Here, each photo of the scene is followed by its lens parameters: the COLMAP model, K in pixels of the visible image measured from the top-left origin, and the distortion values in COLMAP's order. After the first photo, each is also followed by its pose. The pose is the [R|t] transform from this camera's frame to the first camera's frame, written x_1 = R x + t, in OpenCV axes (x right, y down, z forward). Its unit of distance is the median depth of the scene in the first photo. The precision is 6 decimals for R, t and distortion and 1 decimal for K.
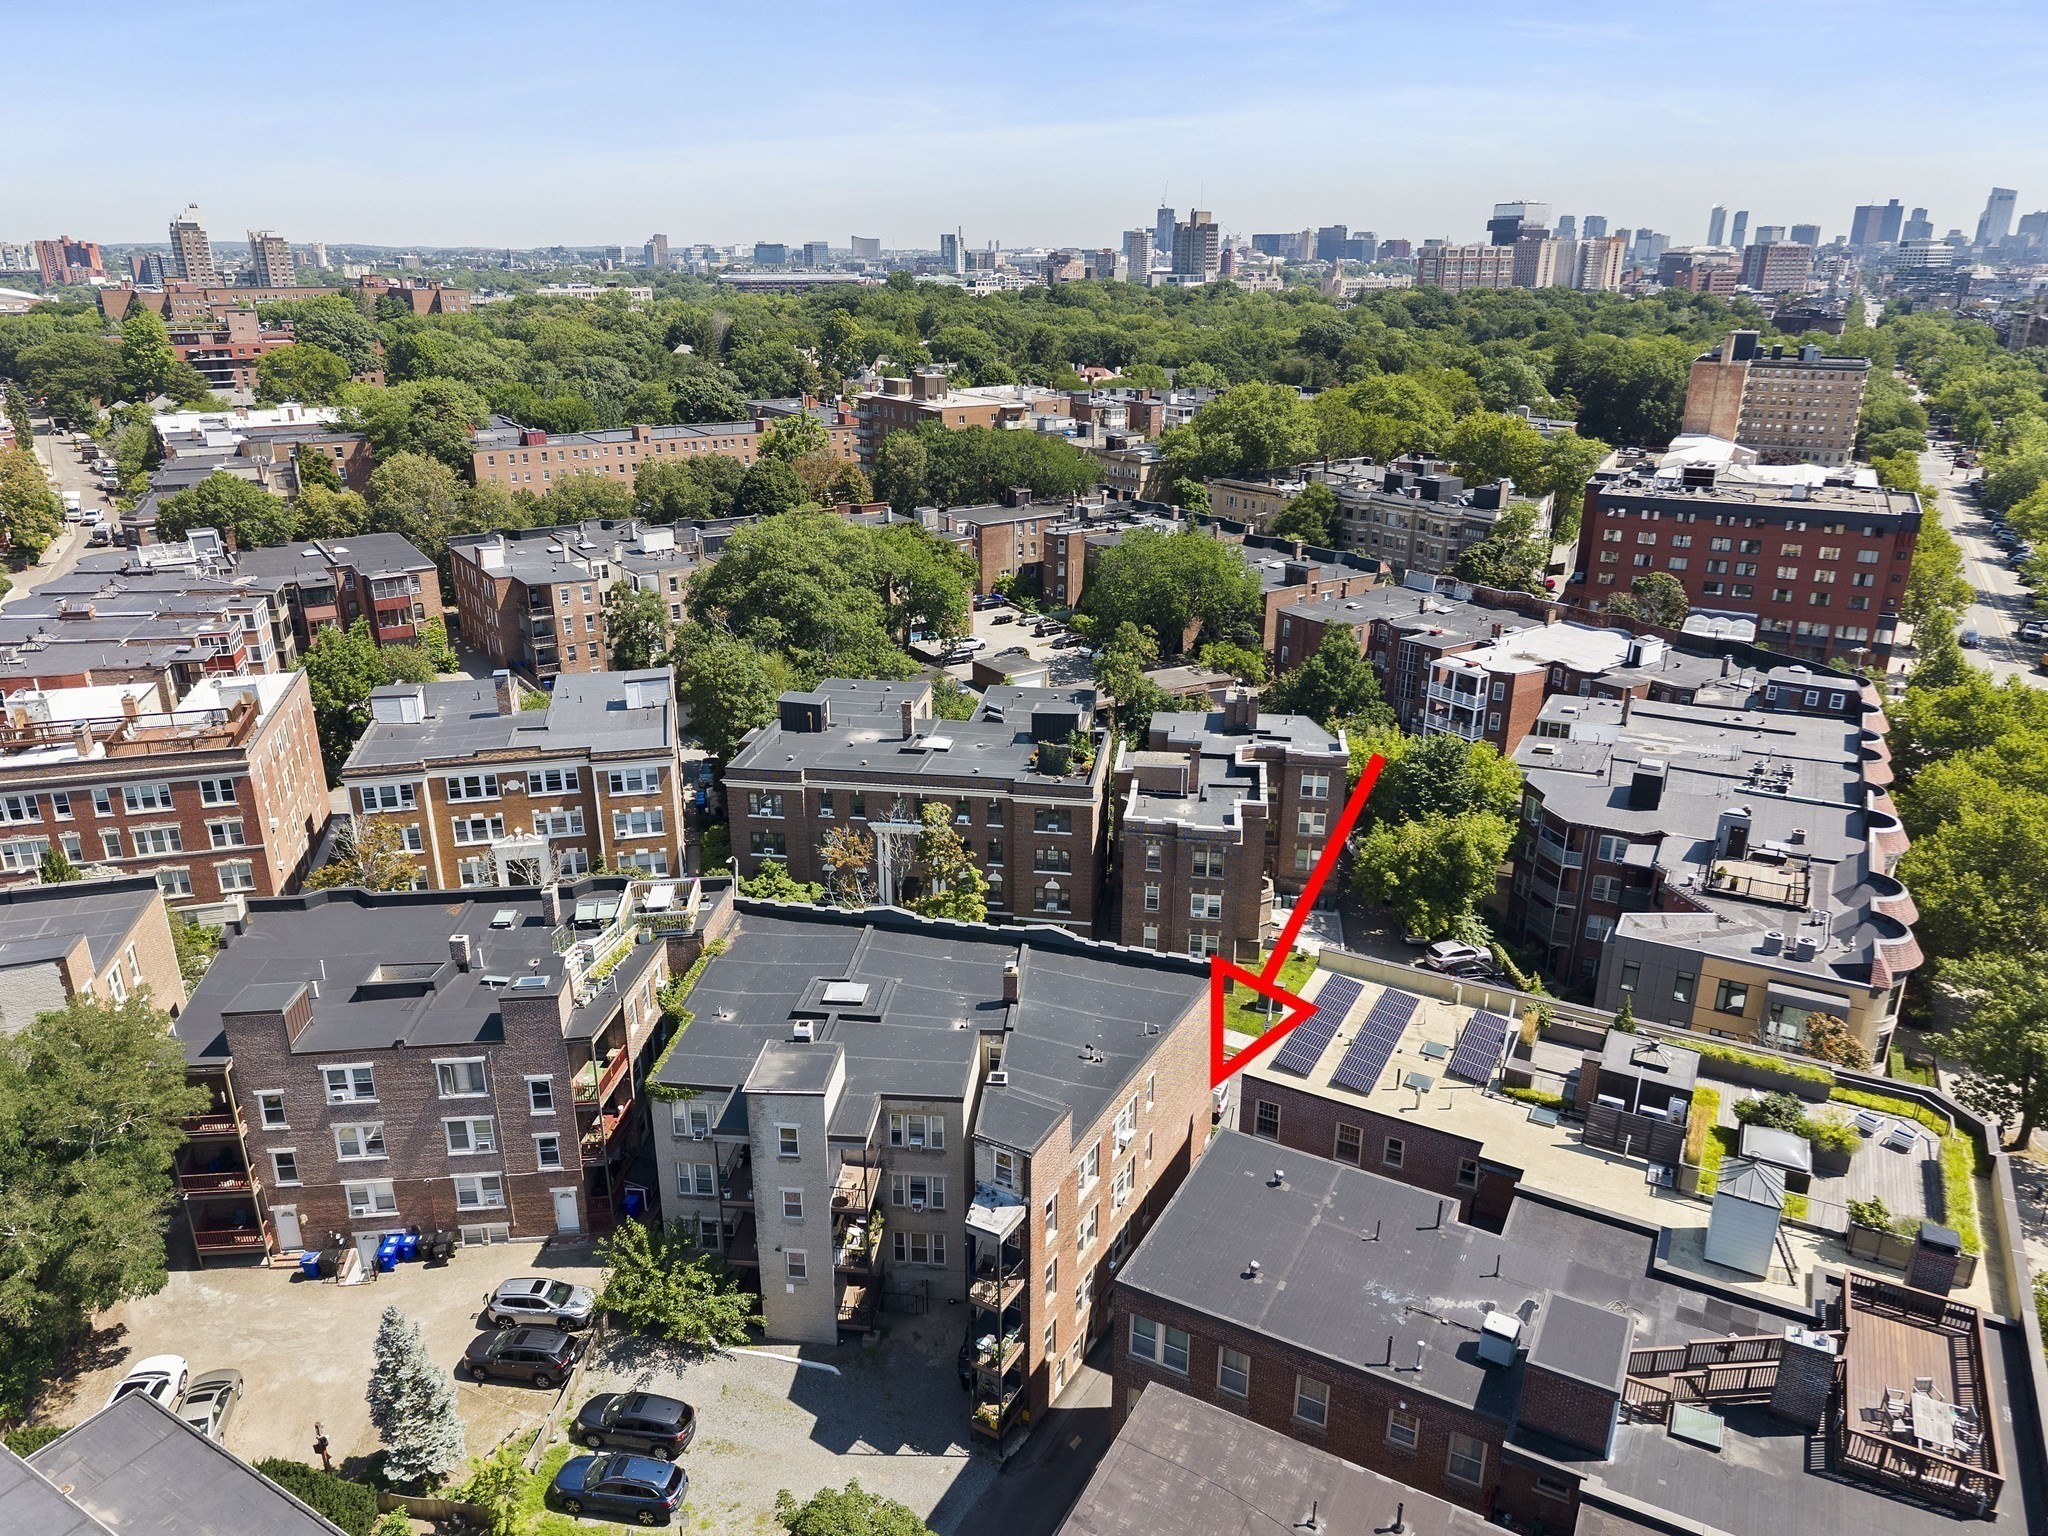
lens RADIAL K [[1397.8, 0, 1024.0], [0, 1397.8, 768.0], [0, 0, 1]] dist [0.039784, -0.046671]
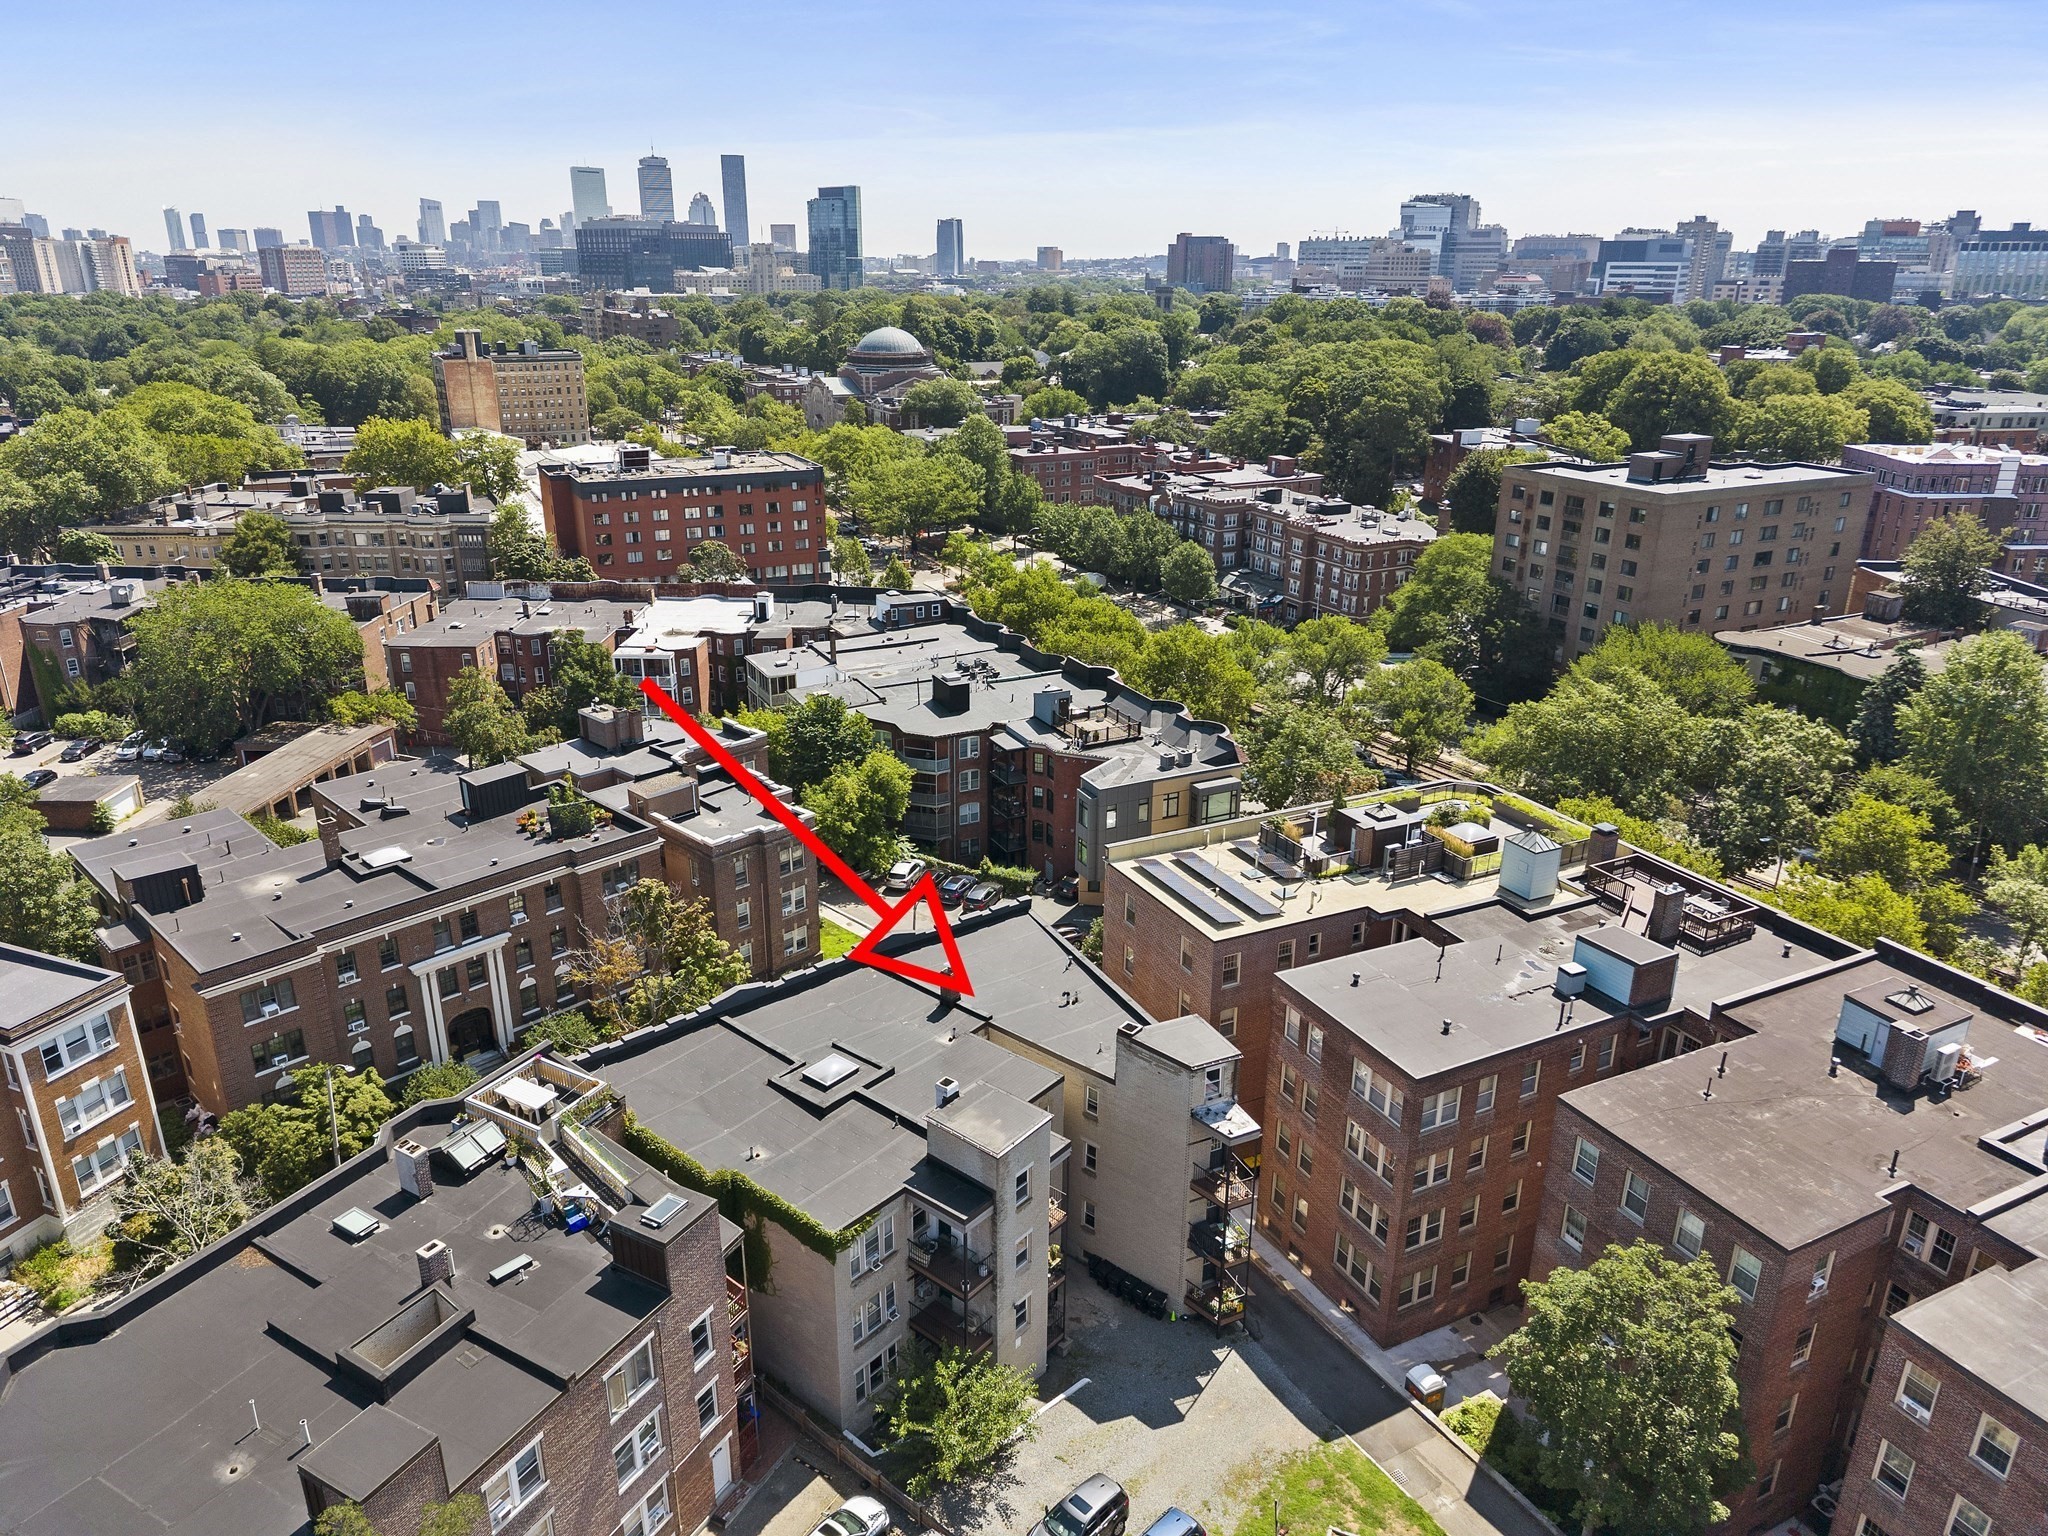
lens RADIAL K [[1368.1, 0, 1024.0], [0, 1368.1, 768.0], [0, 0, 1]] dist [0.035647, -0.039227]
pose [[0.571691, -0.282954, 0.770134, -0.480905], [0.279082, 0.949744, 0.141774, -0.081377], [-0.771545, 0.133879, 0.621928, 0.227540]]
